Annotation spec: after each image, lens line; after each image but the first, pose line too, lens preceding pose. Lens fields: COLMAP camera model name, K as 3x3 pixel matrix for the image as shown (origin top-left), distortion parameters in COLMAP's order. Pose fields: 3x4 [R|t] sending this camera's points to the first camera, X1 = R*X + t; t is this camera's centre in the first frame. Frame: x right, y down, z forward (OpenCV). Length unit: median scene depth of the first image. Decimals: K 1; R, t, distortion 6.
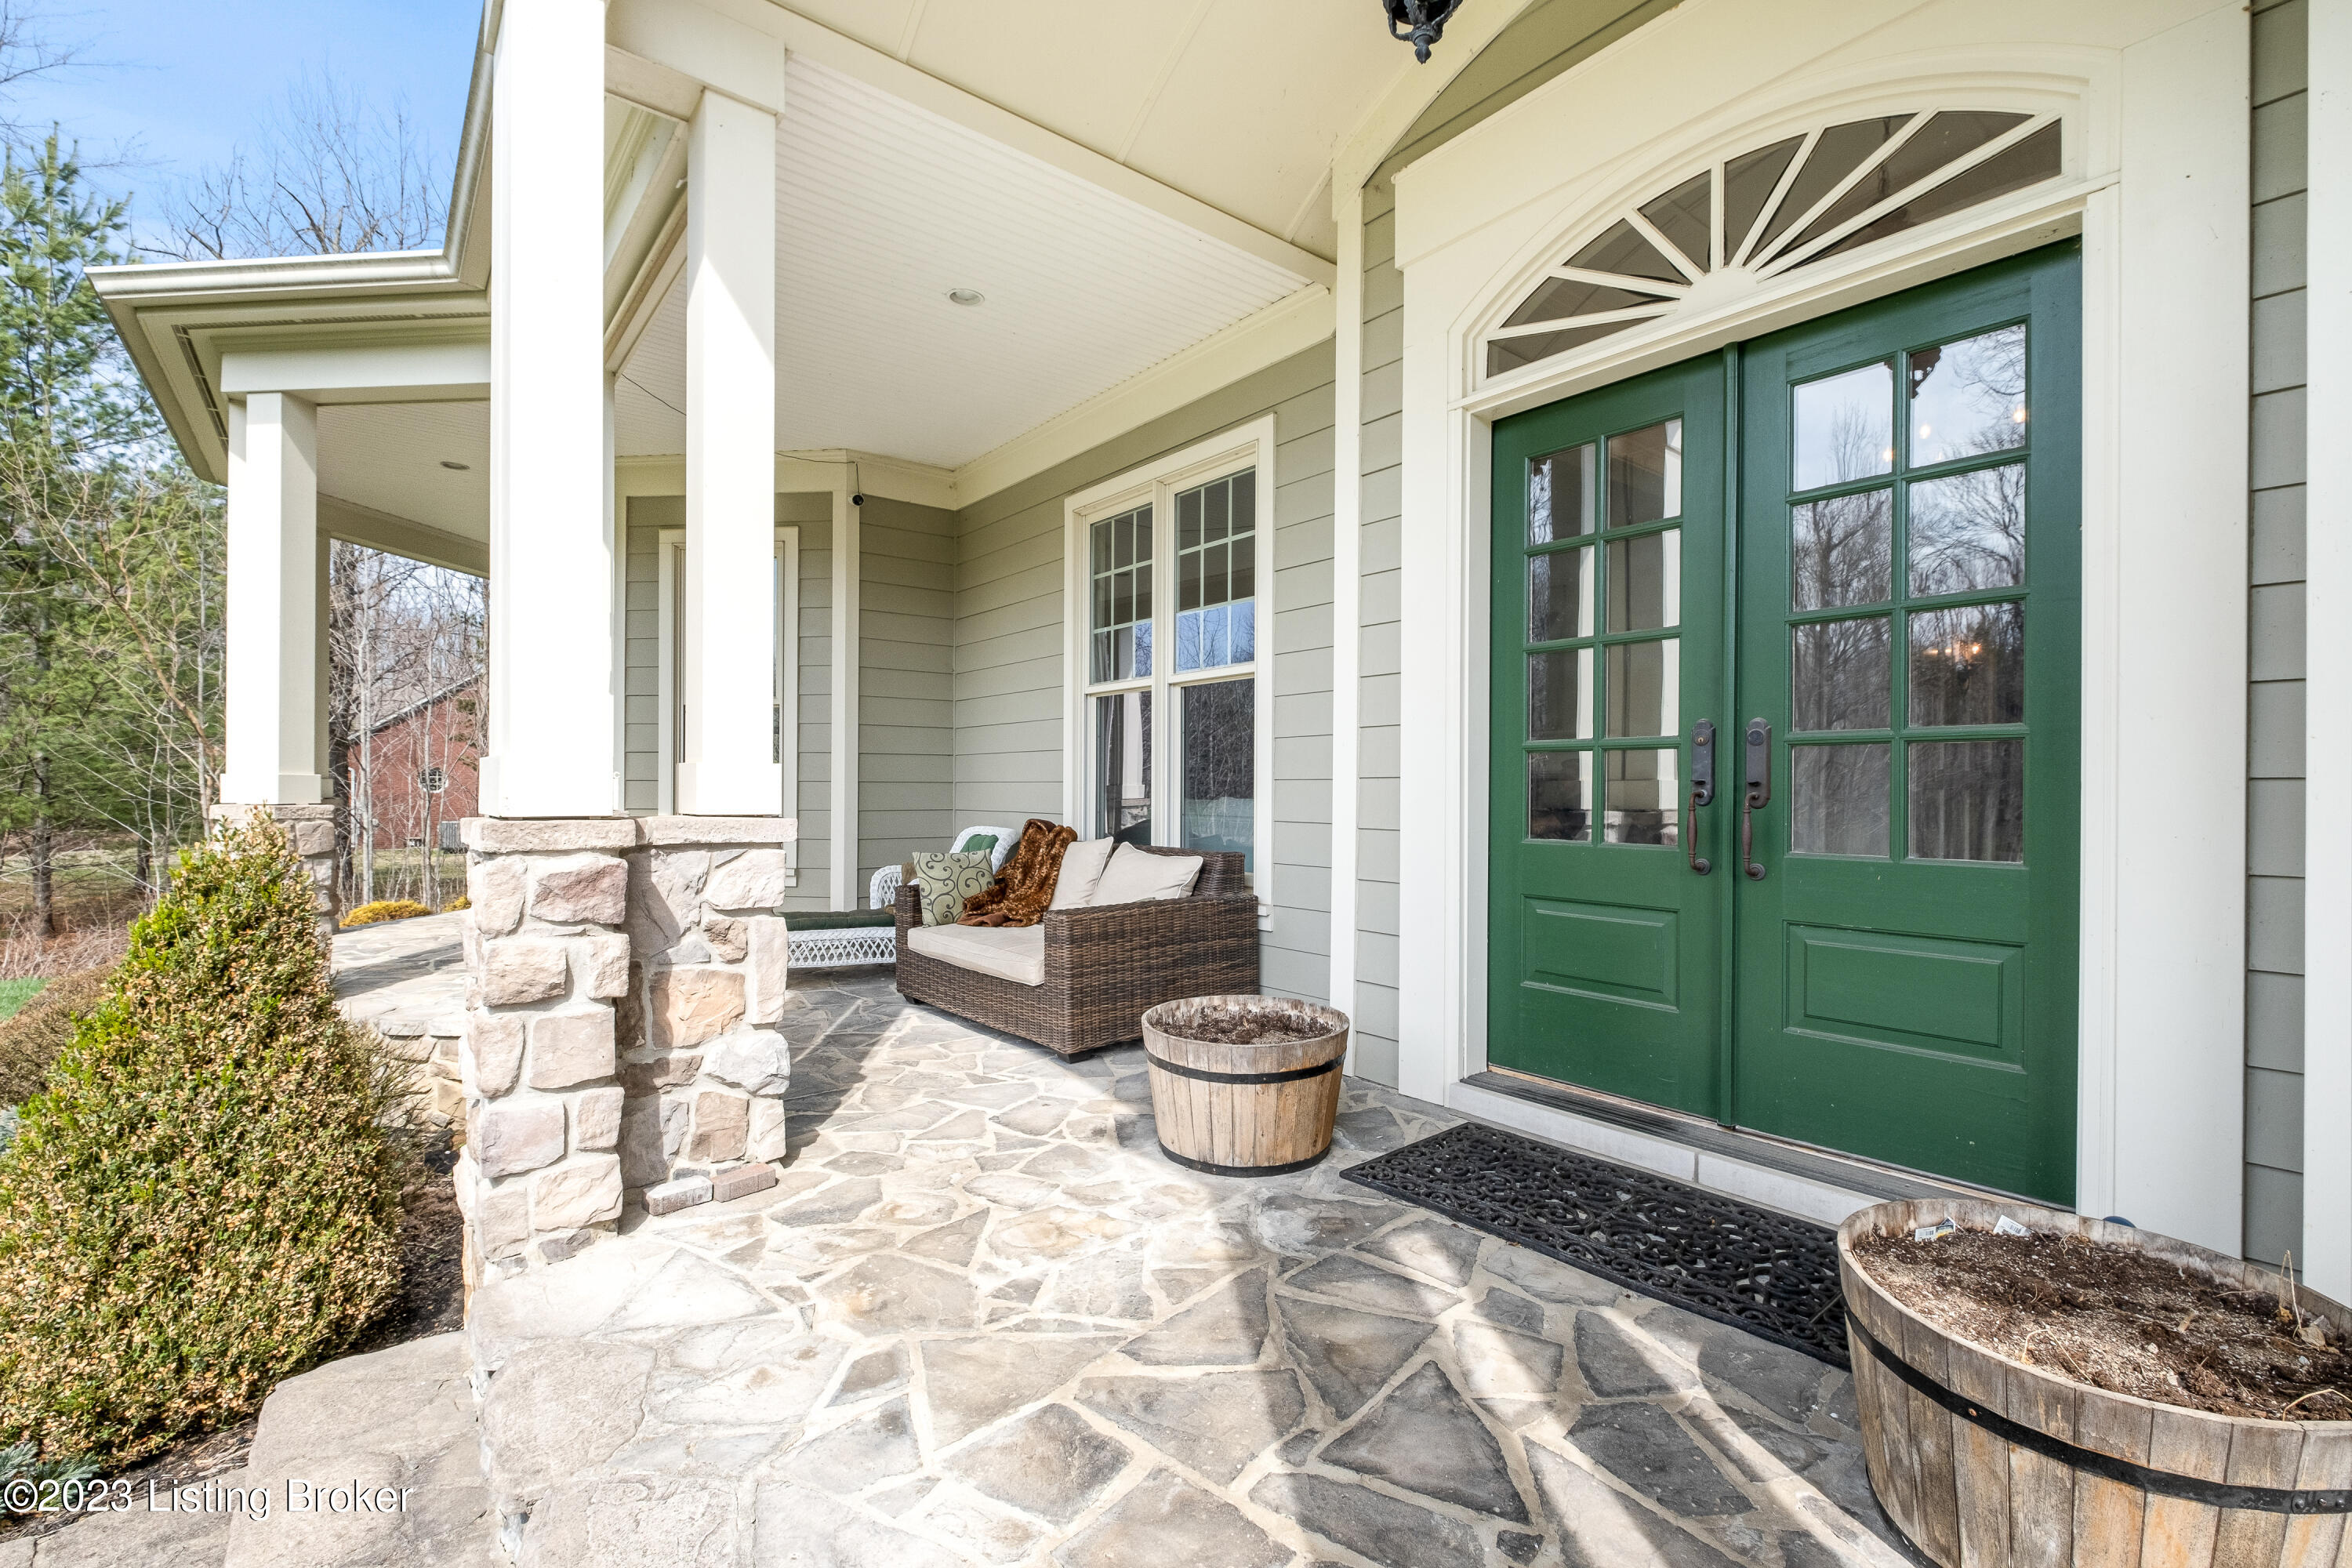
lens RADIAL K [[1025.6, 0, 1165.9], [0, 1025.6, 784.1], [0, 0, 1]] dist [0.001421, -0.000348]
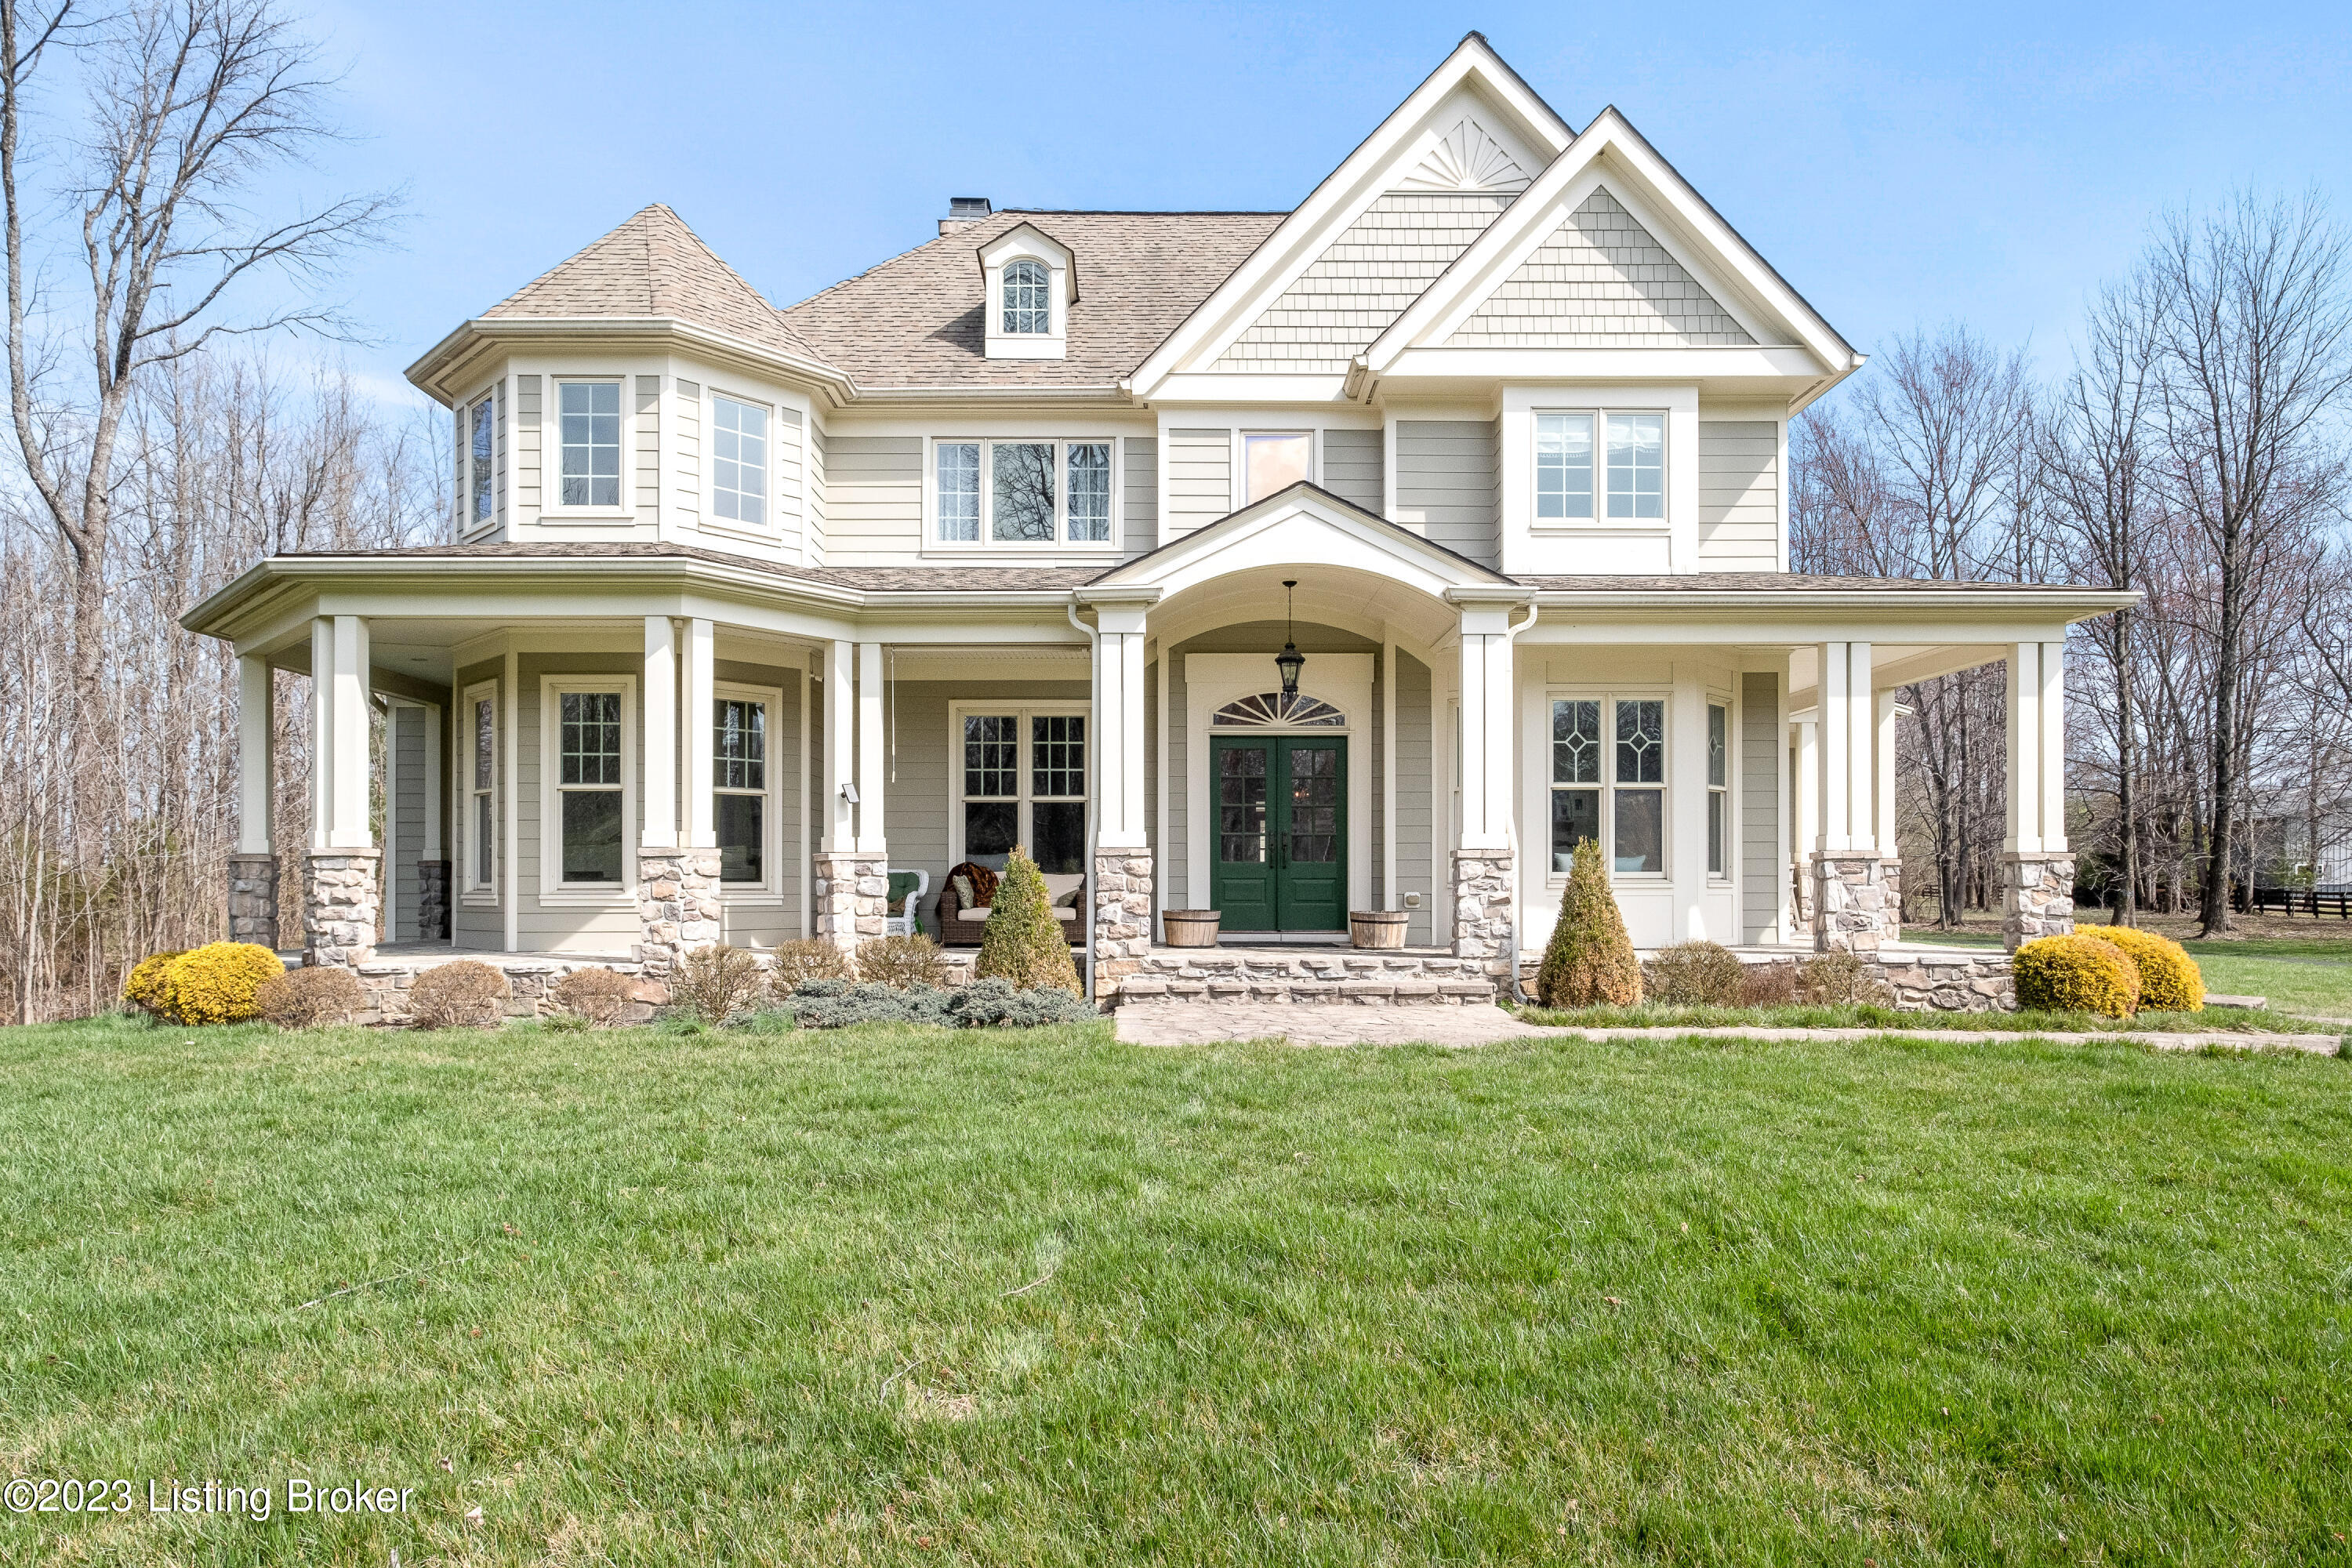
lens RADIAL K [[1368.5, 0, 1163.1], [0, 1368.5, 877.6], [0, 0, 1]] dist [-0.017927, 0.000266]
pose [[0.607063, -0.002275, 0.794650, -2.661799], [0.000842, 0.999997, 0.002220, 0.079706], [-0.794653, -0.000678, 0.607063, -1.275453]]
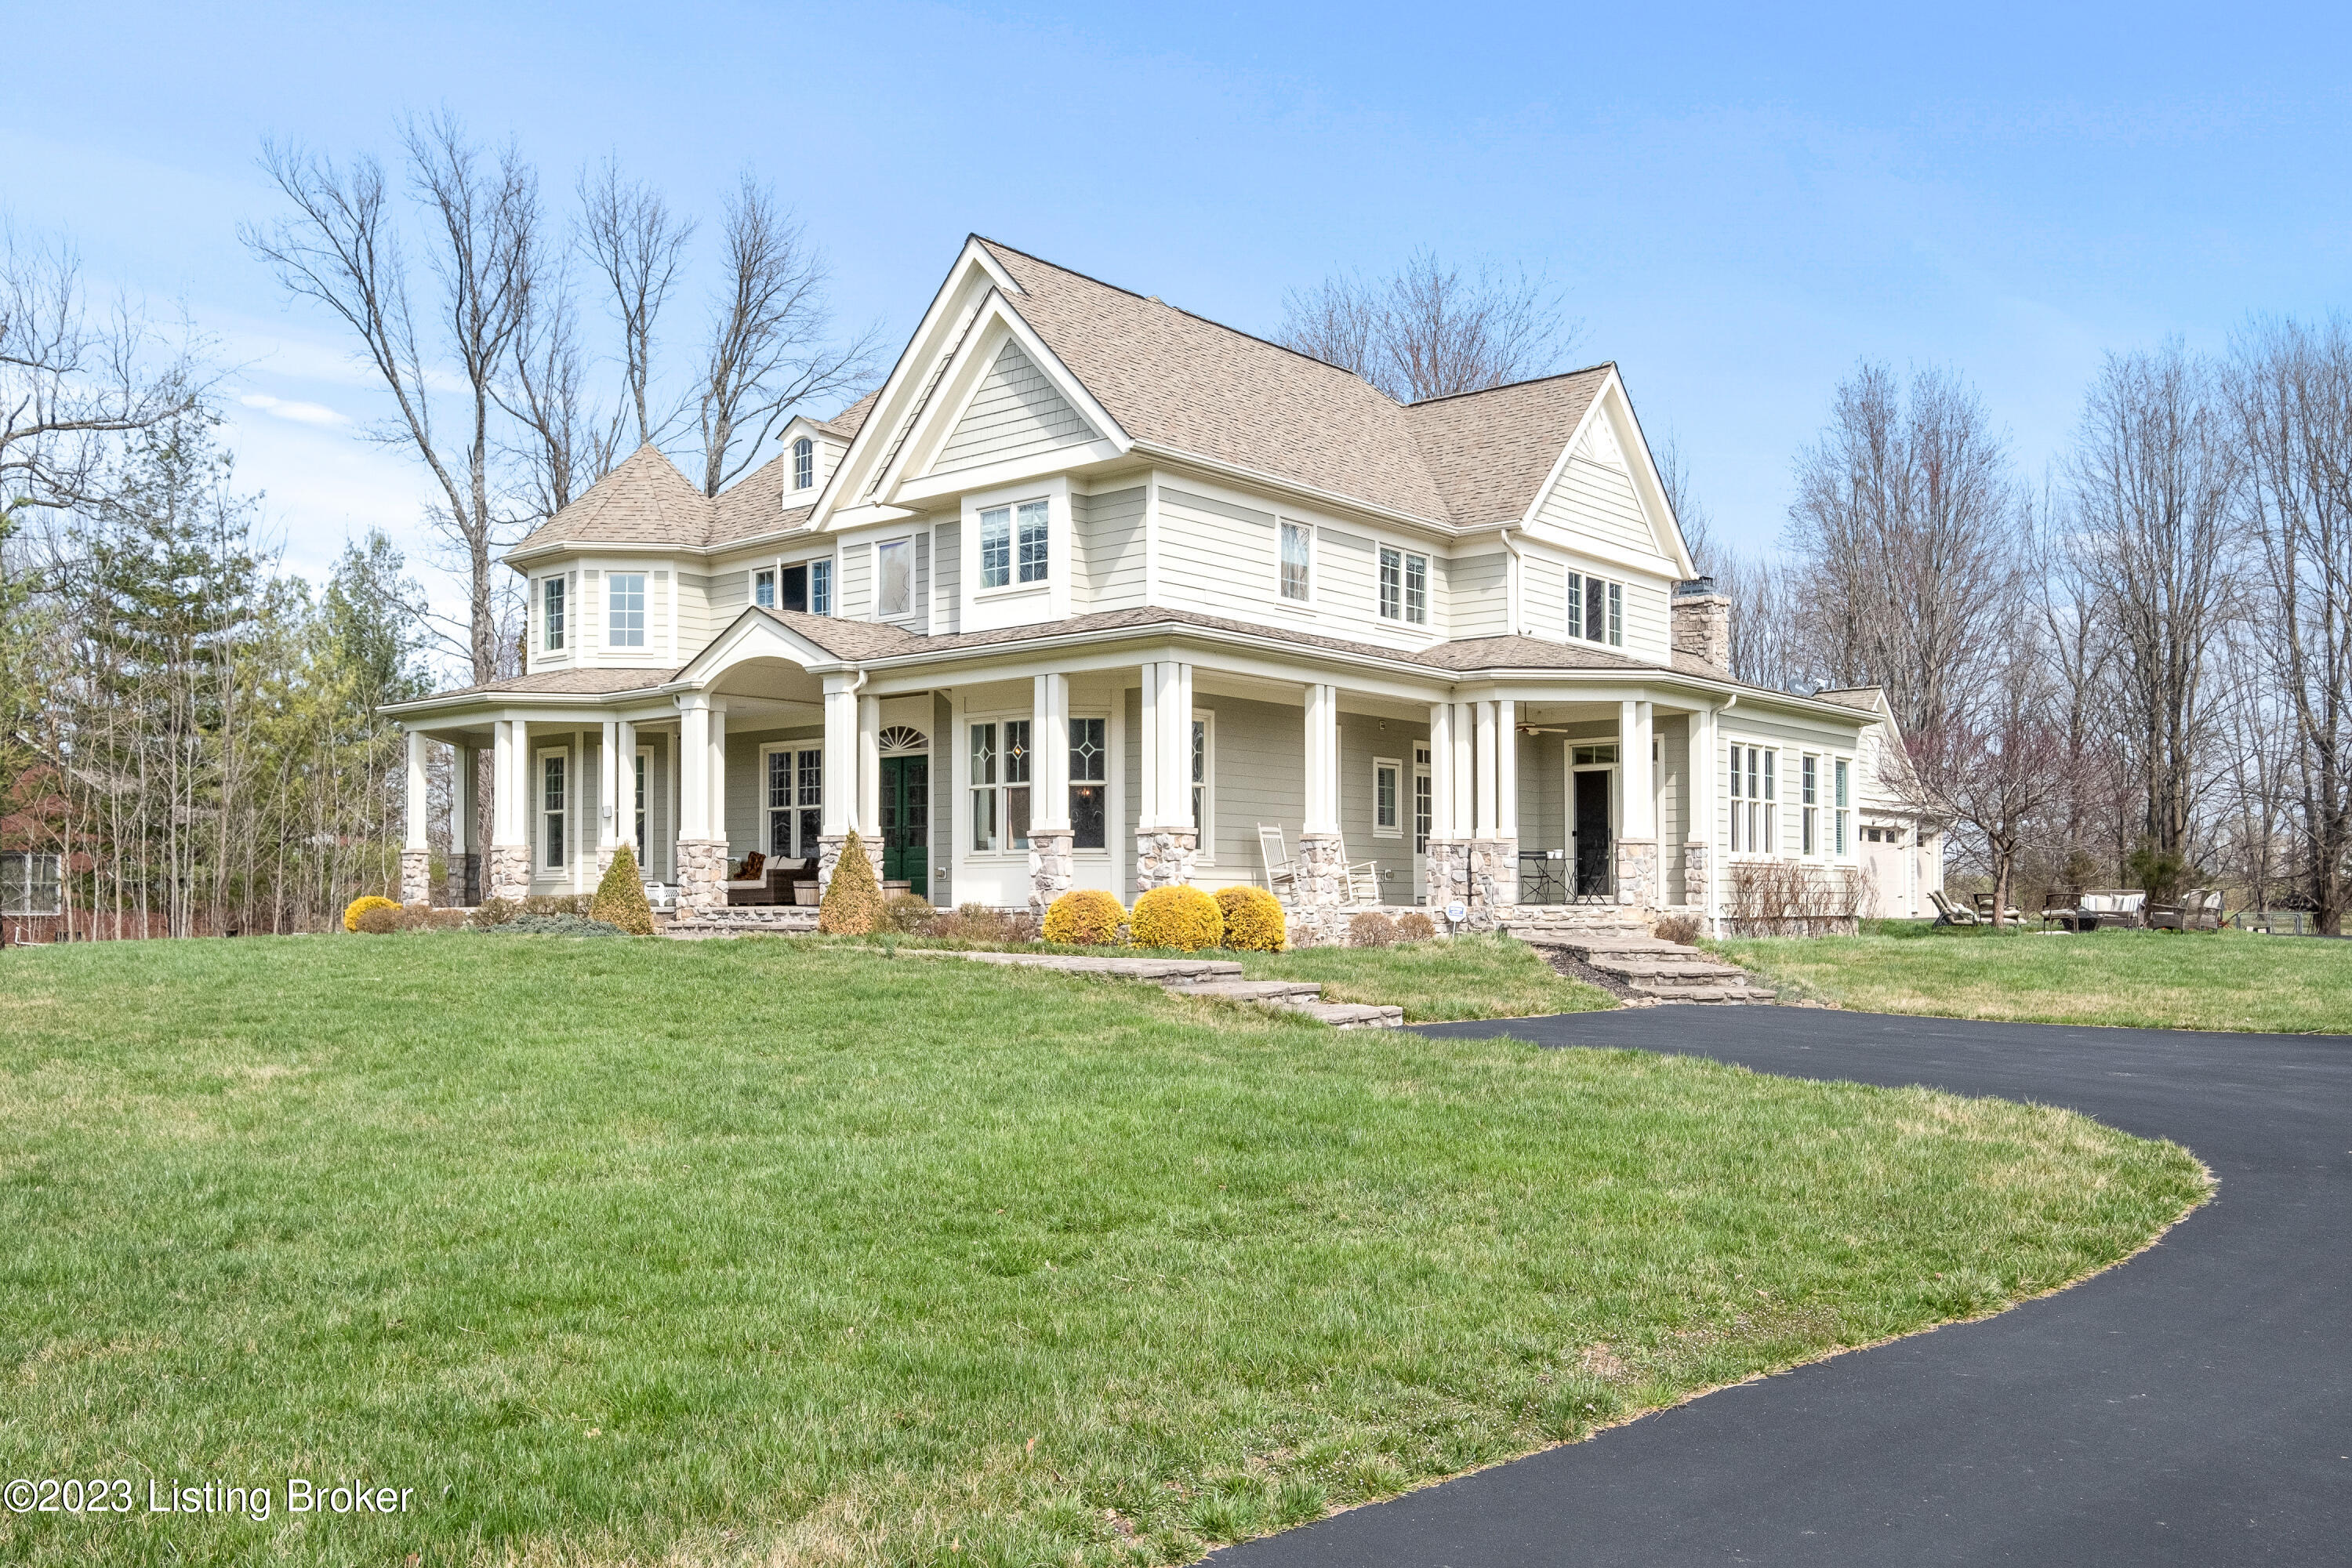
lens RADIAL K [[1957.4, 0, 1172.5], [0, 1957.4, 793.3], [0, 0, 1]] dist [-0.044721, -0.011647]
pose [[0.978235, 0.005320, 0.207430, -0.139809], [0.005754, 0.998591, -0.052745, 0.227967], [-0.207419, 0.052790, 0.976827, -6.443043]]
